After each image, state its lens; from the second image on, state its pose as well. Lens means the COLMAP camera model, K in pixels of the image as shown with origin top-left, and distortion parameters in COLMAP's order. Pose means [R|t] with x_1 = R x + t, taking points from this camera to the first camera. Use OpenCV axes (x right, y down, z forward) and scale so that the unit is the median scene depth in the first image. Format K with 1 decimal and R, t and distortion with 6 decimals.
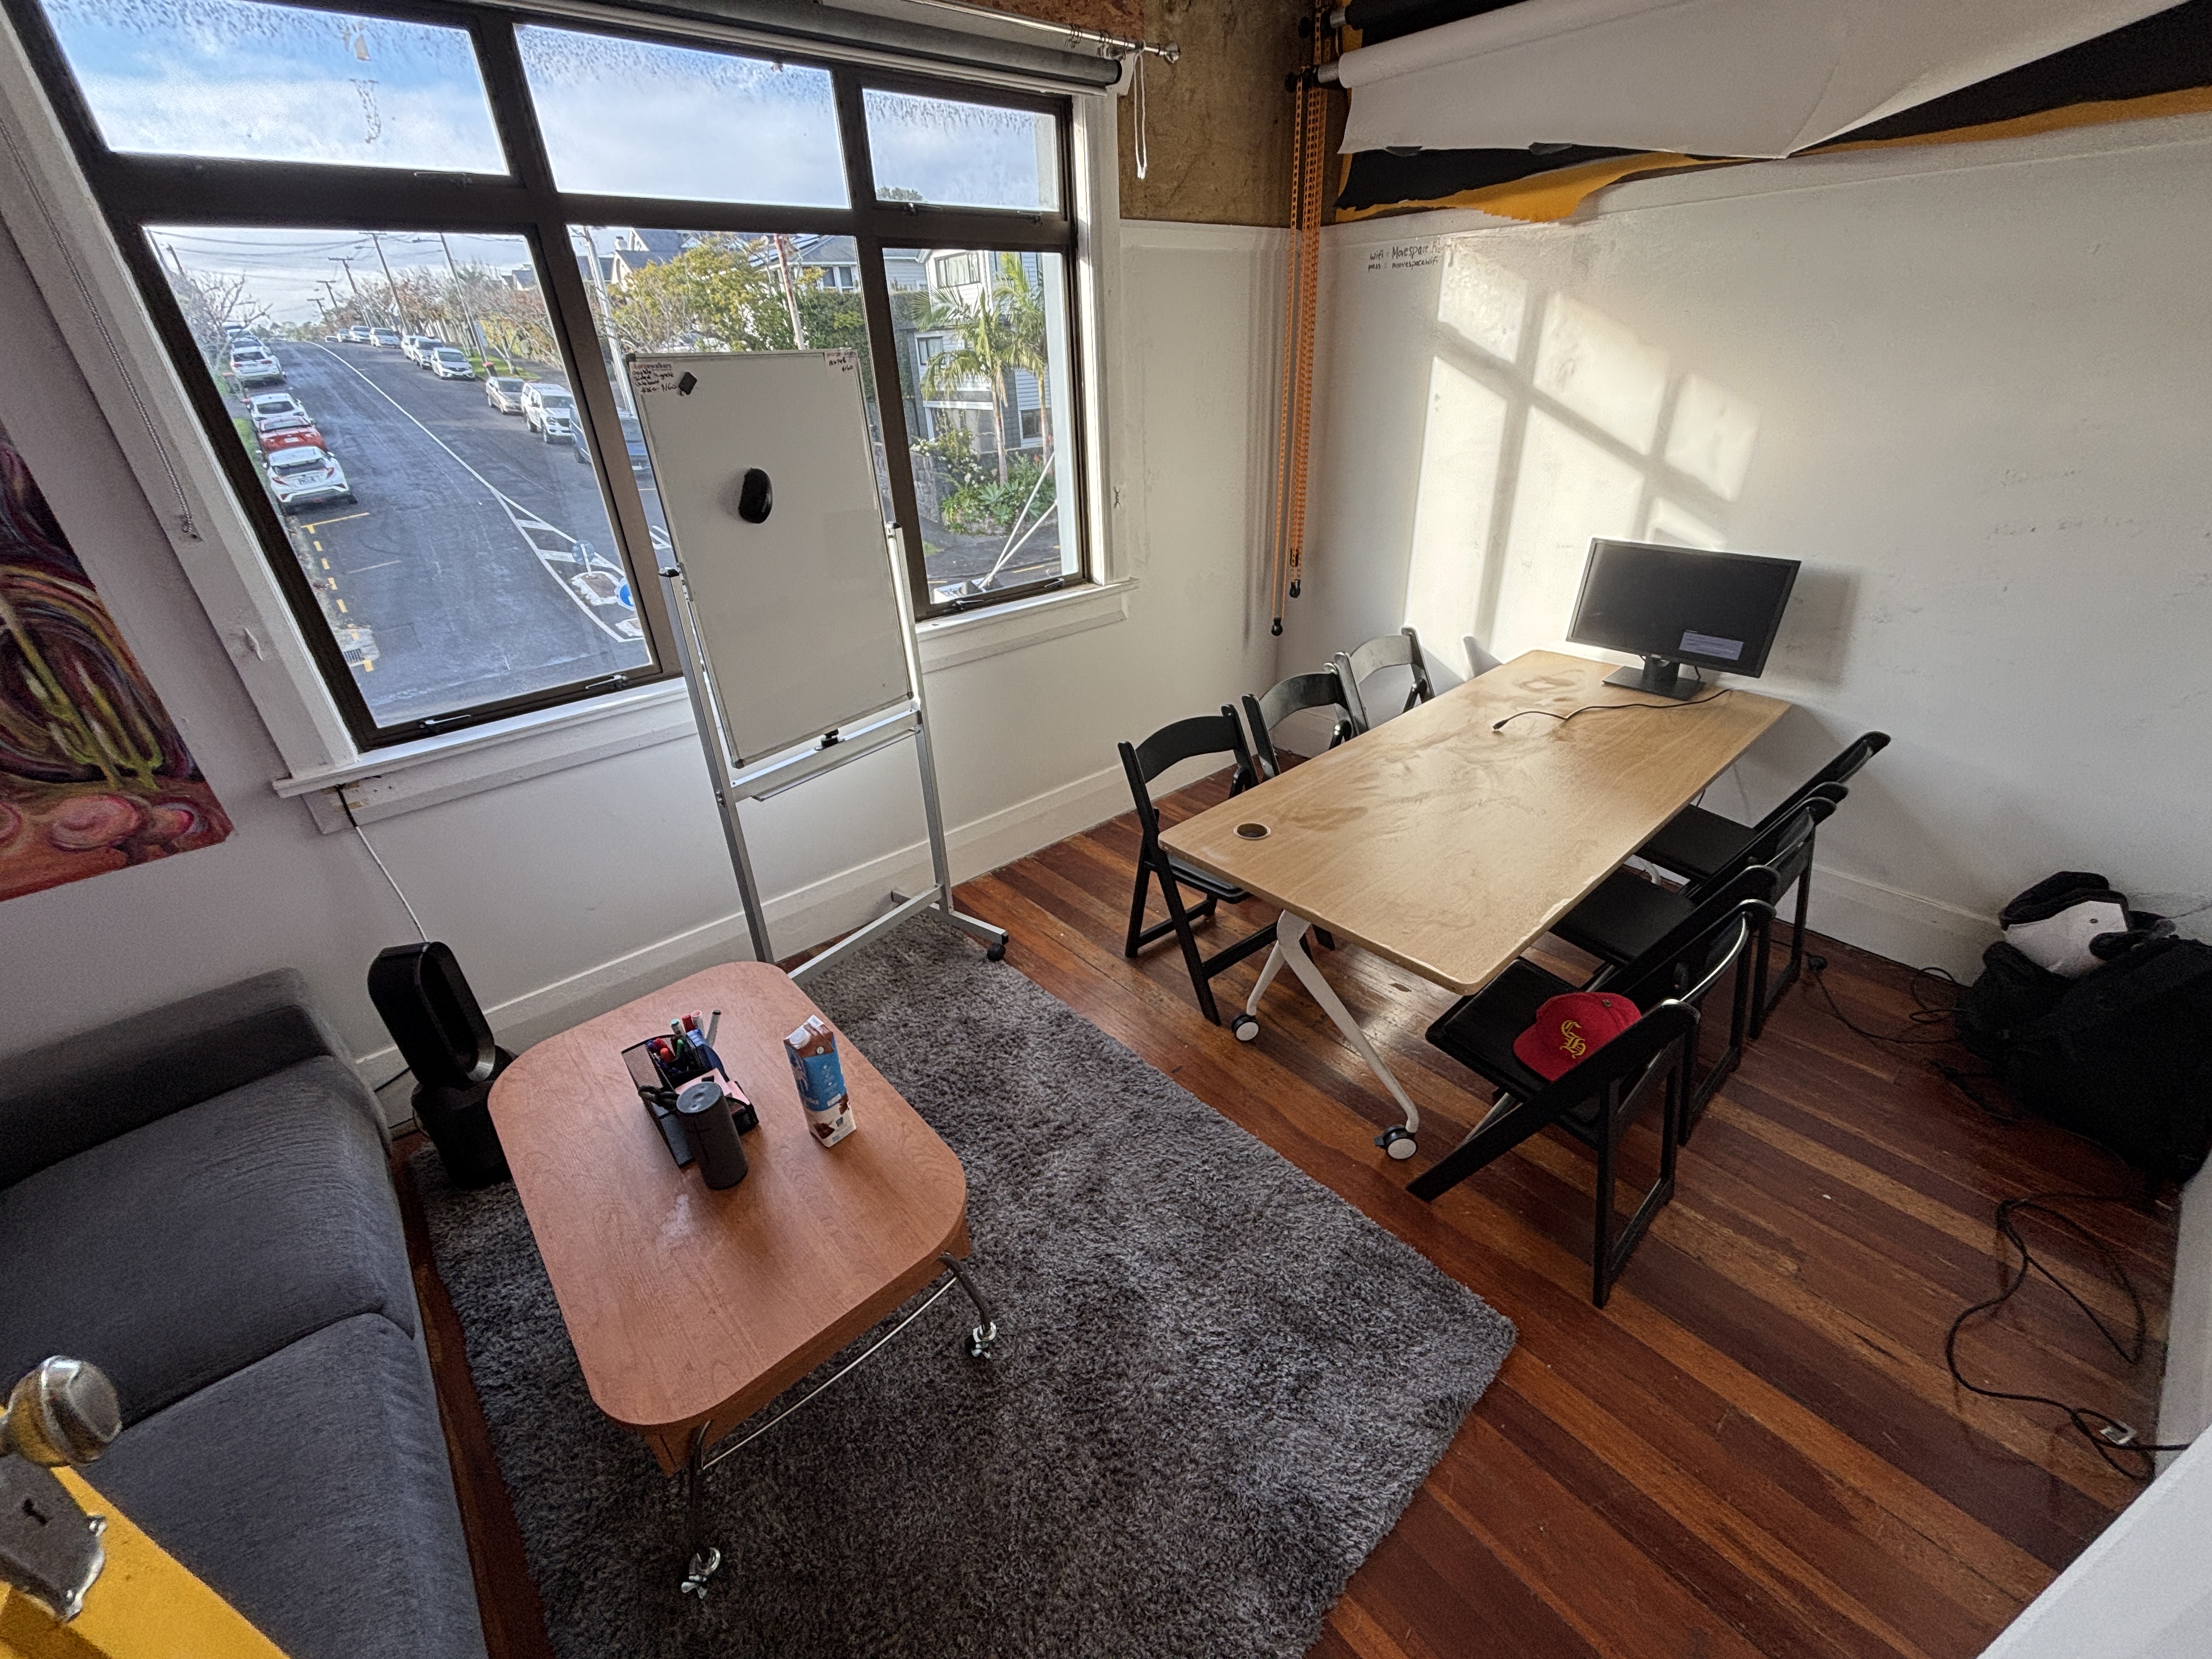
lens RADIAL K [[892.3, 0, 1107.6], [0, 892.3, 830.9], [0, 0, 1]] dist [0.003424, 0.000356]
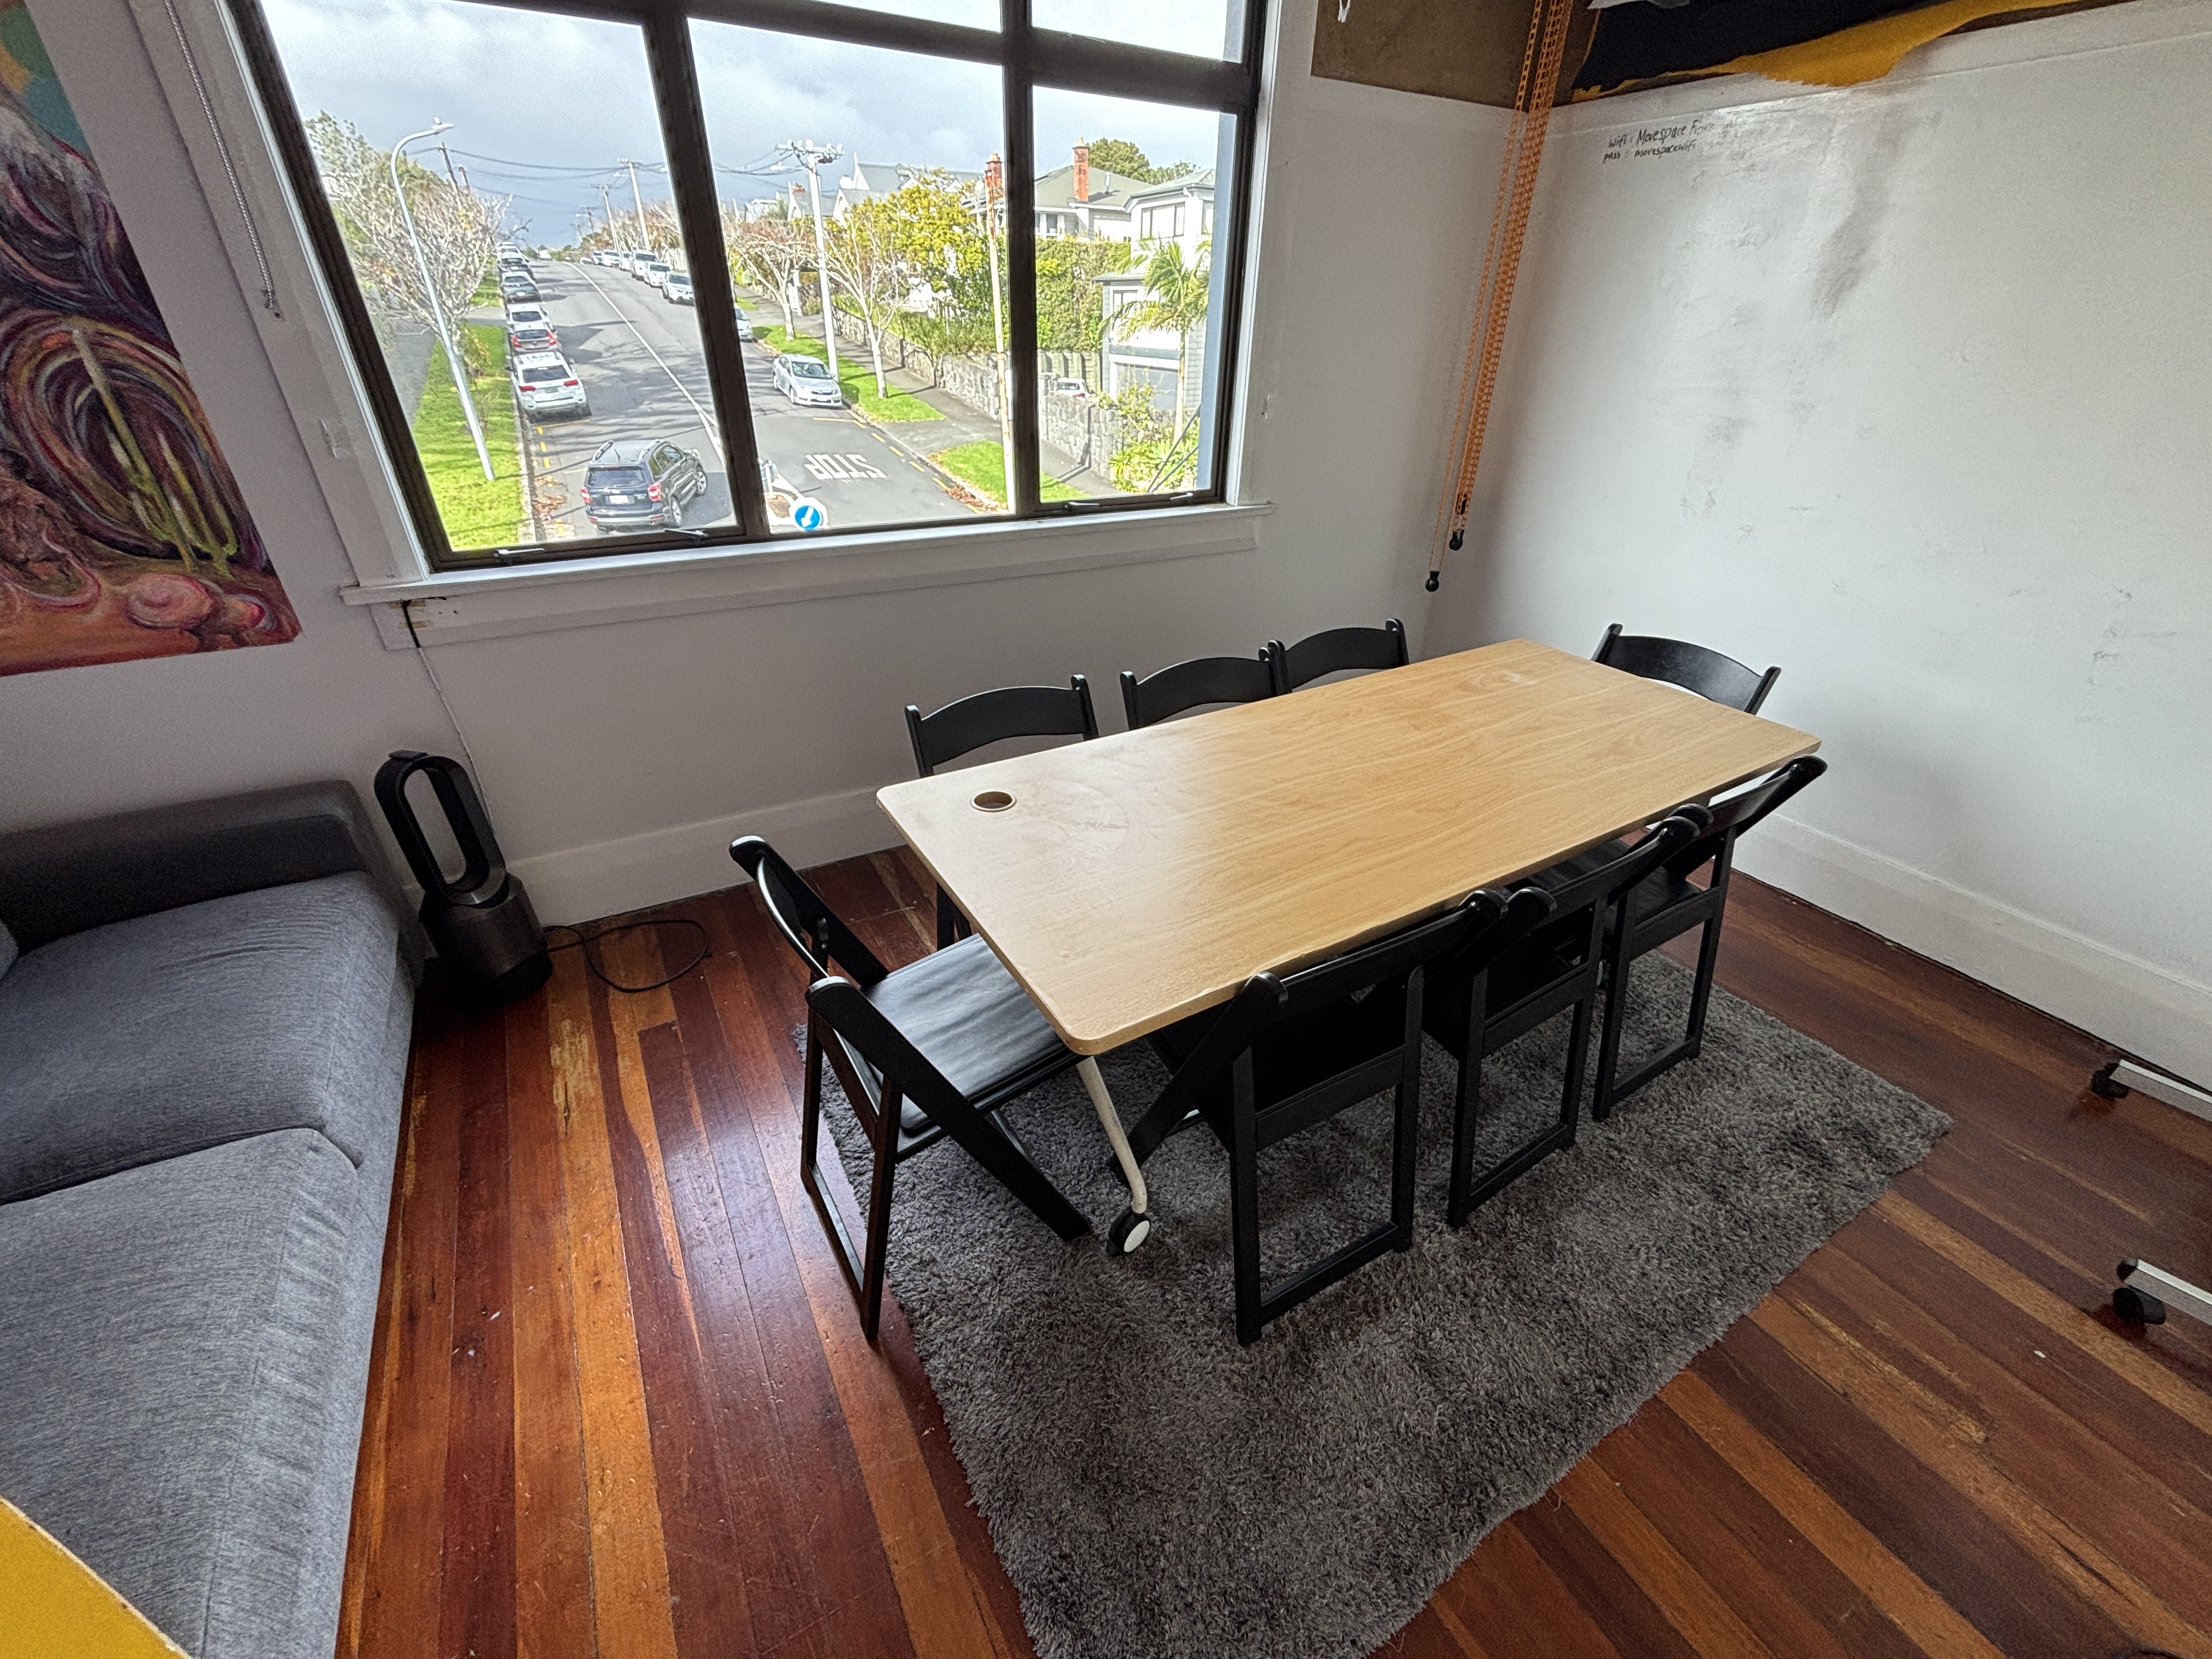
lens RADIAL K [[892.3, 0, 1105.3], [0, 892.3, 828.3], [0, 0, 1]] dist [0.003424, 0.000356]
pose [[0.979537, 0.145544, -0.139009, 0.068069], [-0.141619, 0.989200, 0.037775, 0.052568], [0.143006, -0.017316, 0.989570, 0.146158]]
